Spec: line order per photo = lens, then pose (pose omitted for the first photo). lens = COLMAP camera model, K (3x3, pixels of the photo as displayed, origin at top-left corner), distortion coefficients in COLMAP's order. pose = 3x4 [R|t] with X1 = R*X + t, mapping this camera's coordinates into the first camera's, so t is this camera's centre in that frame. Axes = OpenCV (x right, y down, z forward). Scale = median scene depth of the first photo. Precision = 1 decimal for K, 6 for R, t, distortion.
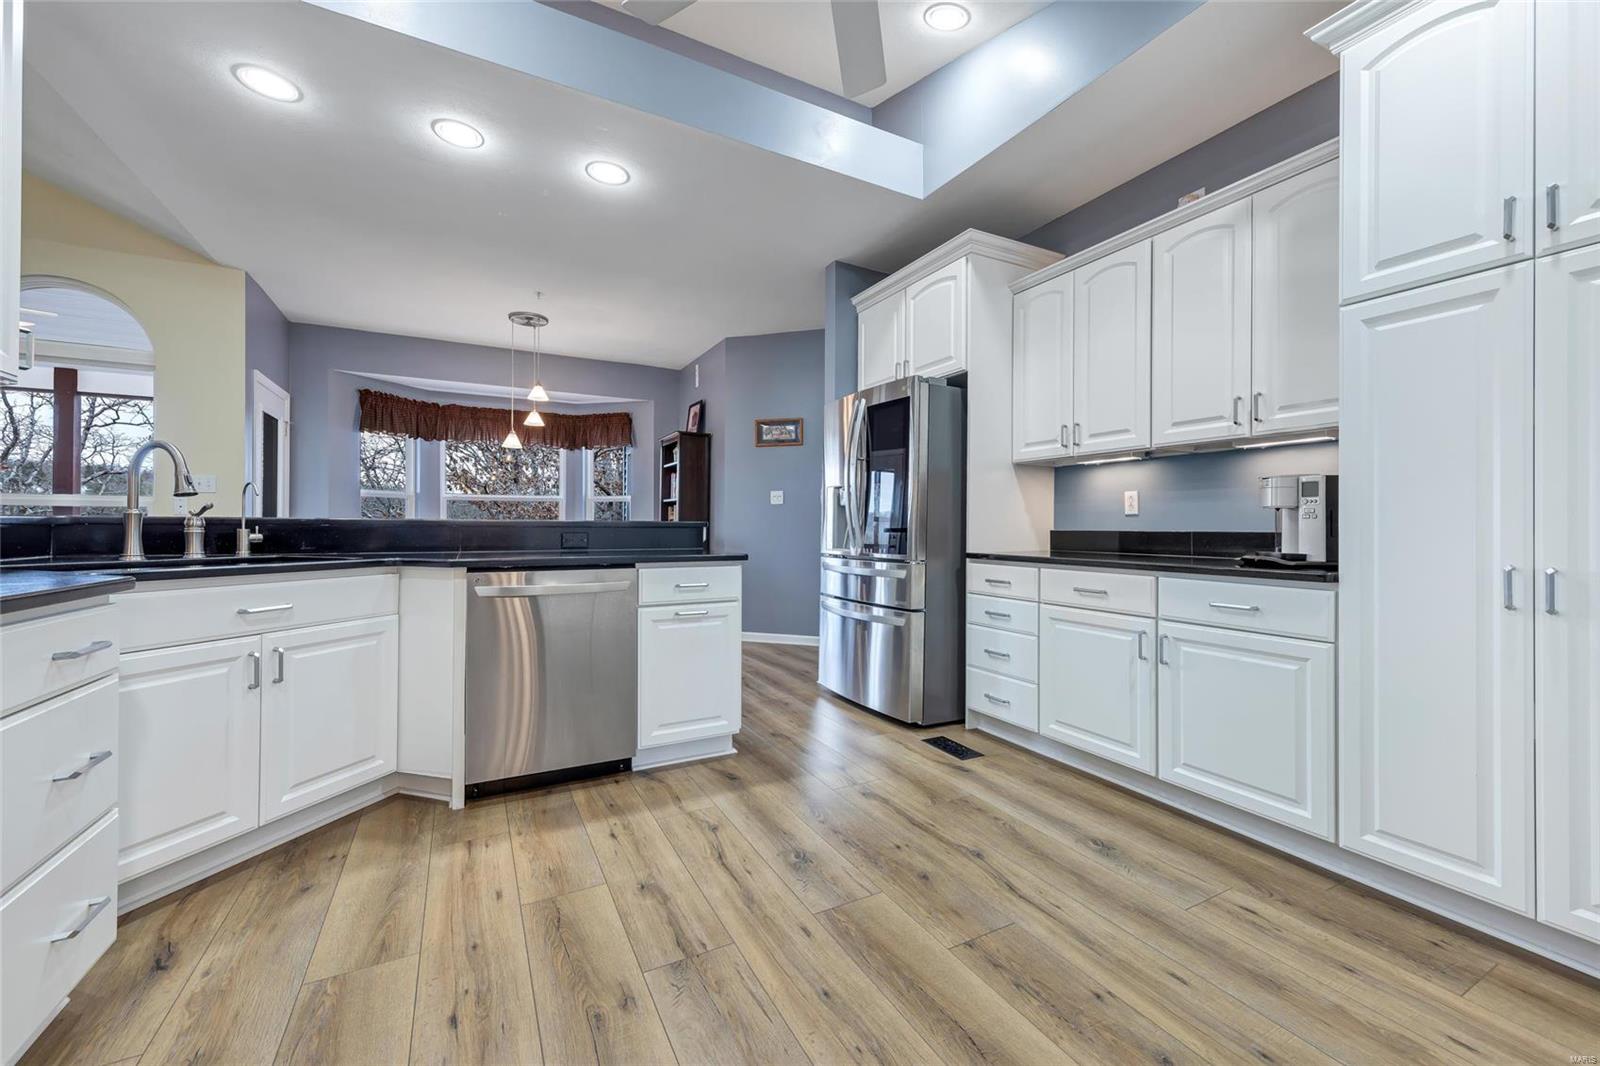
lens RADIAL K [[625.2, 0, 806.8], [0, 625.2, 530.1], [0, 0, 1]] dist [0.001066, -0.000042]
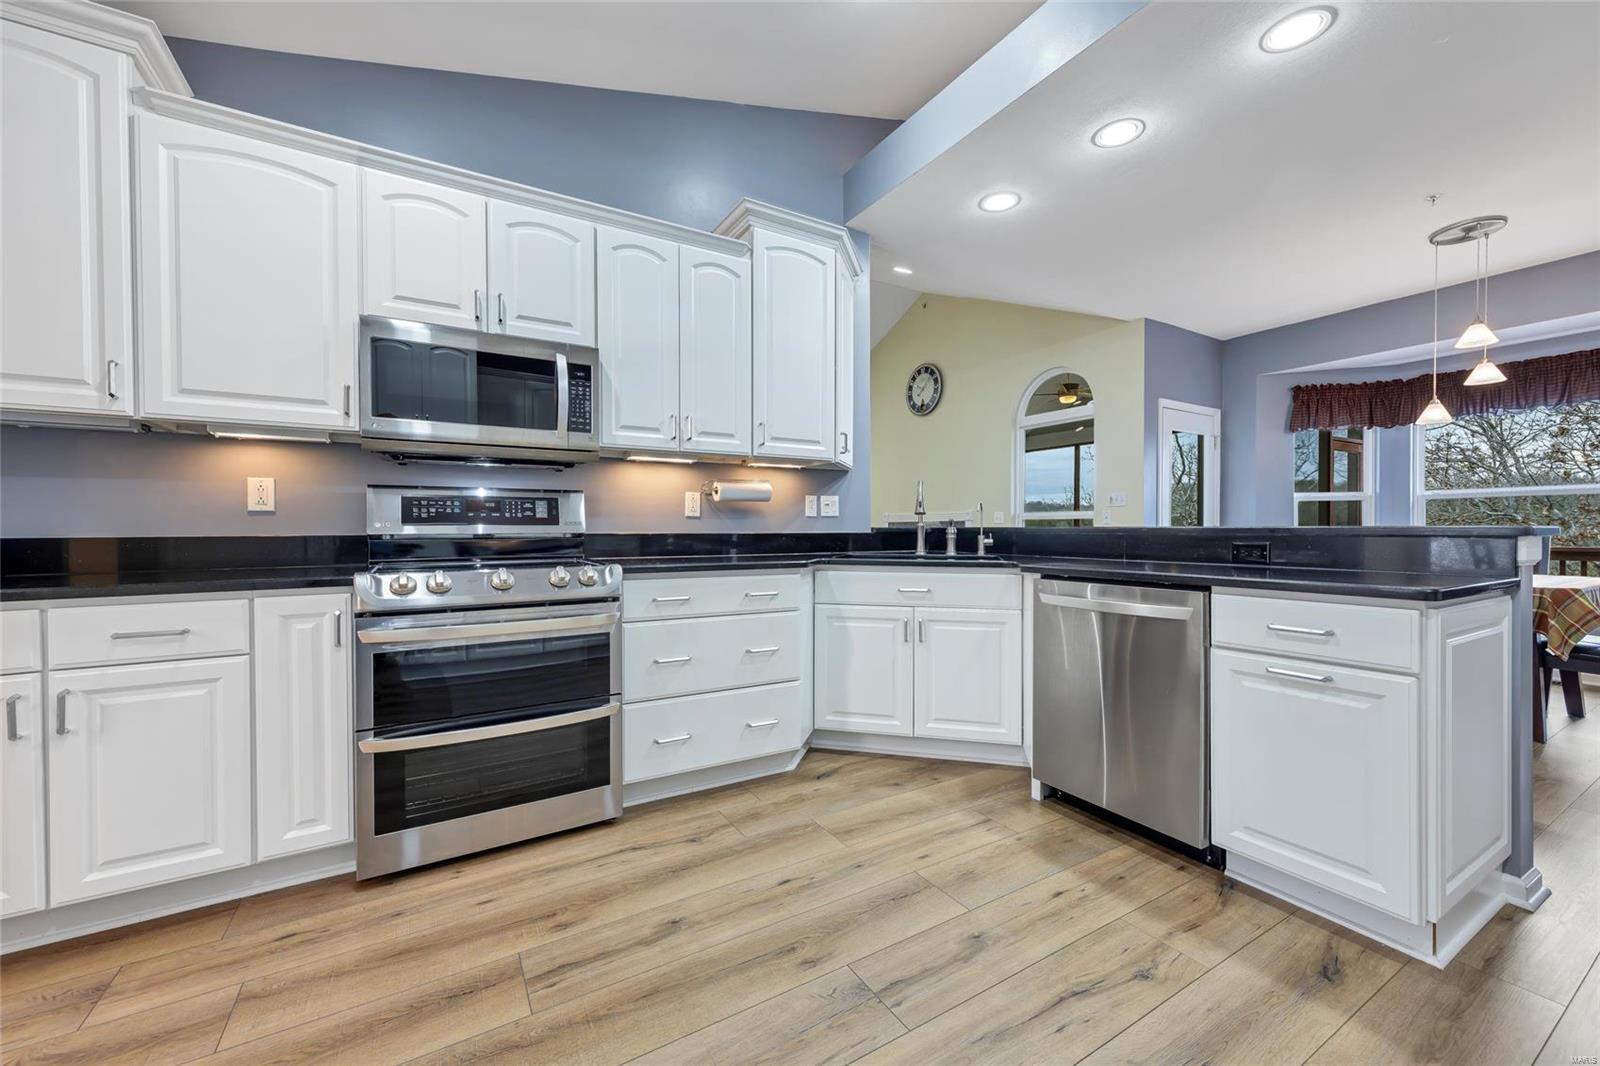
lens RADIAL K [[625.2, 0, 806.8], [0, 625.2, 530.1], [0, 0, 1]] dist [0.001066, -0.000042]
pose [[0.041703, -0.000632, -0.999130, 0.495080], [-0.006154, 0.999981, -0.000889, -0.010568], [0.999111, 0.006186, 0.041698, 0.563073]]
